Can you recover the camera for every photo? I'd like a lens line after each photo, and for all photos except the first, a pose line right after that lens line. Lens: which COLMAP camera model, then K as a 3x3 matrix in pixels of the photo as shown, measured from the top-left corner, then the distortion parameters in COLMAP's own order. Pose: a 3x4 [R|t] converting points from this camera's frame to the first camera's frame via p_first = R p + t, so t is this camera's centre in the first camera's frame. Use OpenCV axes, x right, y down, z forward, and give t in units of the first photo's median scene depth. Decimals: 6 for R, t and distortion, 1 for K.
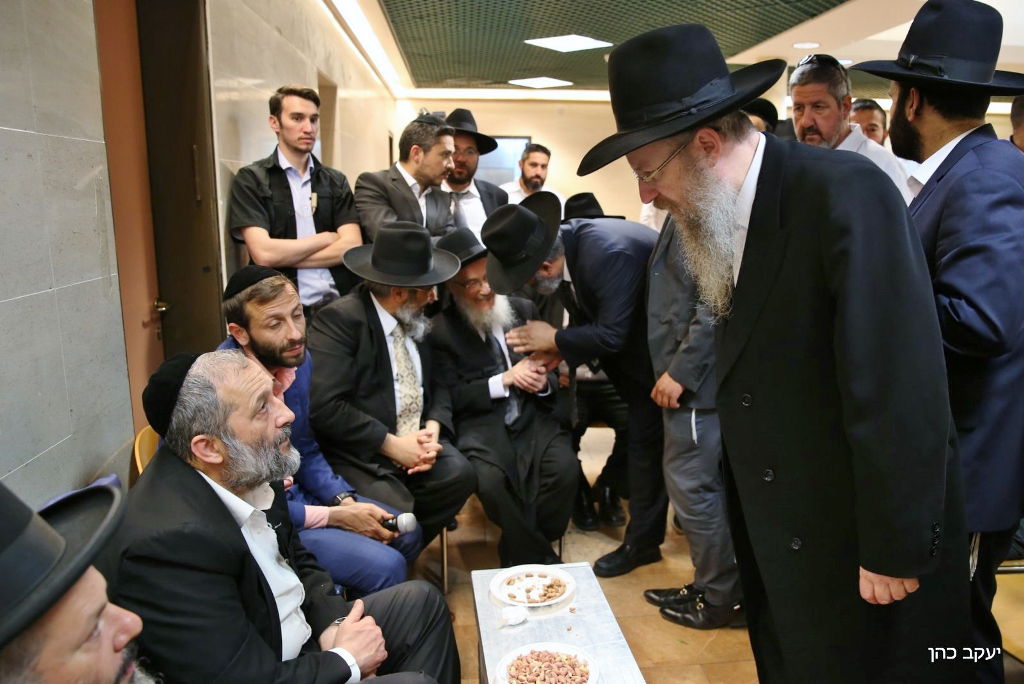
lens RADIAL K [[761.7, 0, 523.5], [0, 761.7, 346.2], [0, 0, 1]] dist [-0.049755, 0.003289]
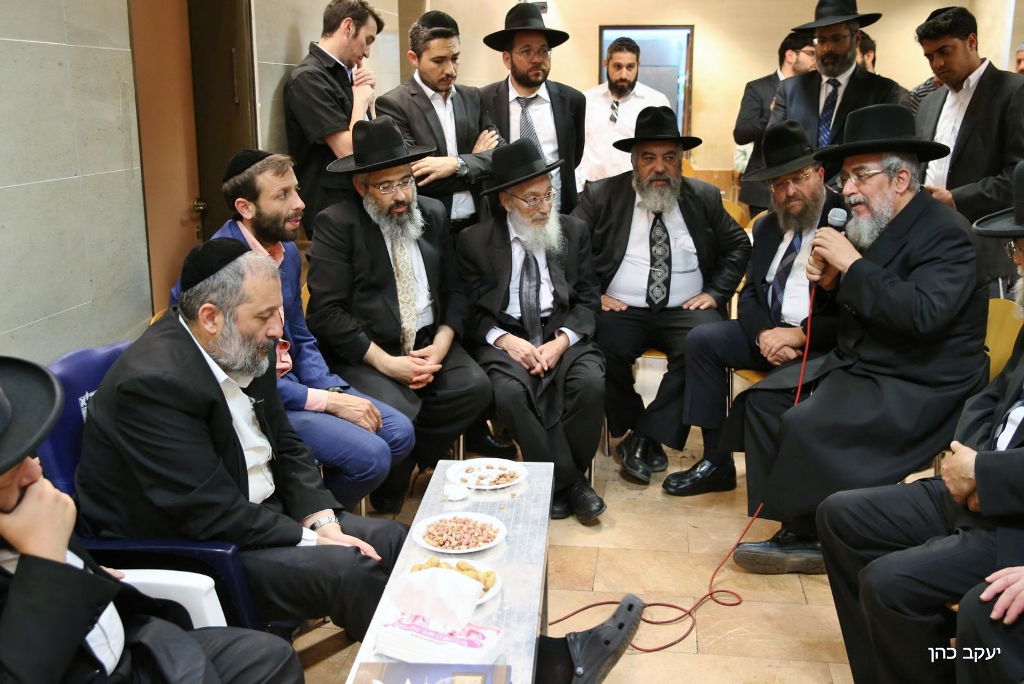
lens RADIAL K [[1005.2, 0, 511.3], [0, 1005.2, 345.7], [0, 0, 1]] dist [-0.036498, 0.000000]
pose [[0.972063, 0.056757, -0.227756, 0.353833], [-0.046671, 0.997686, 0.049434, 0.069329], [0.230035, -0.037424, 0.972462, -0.337491]]
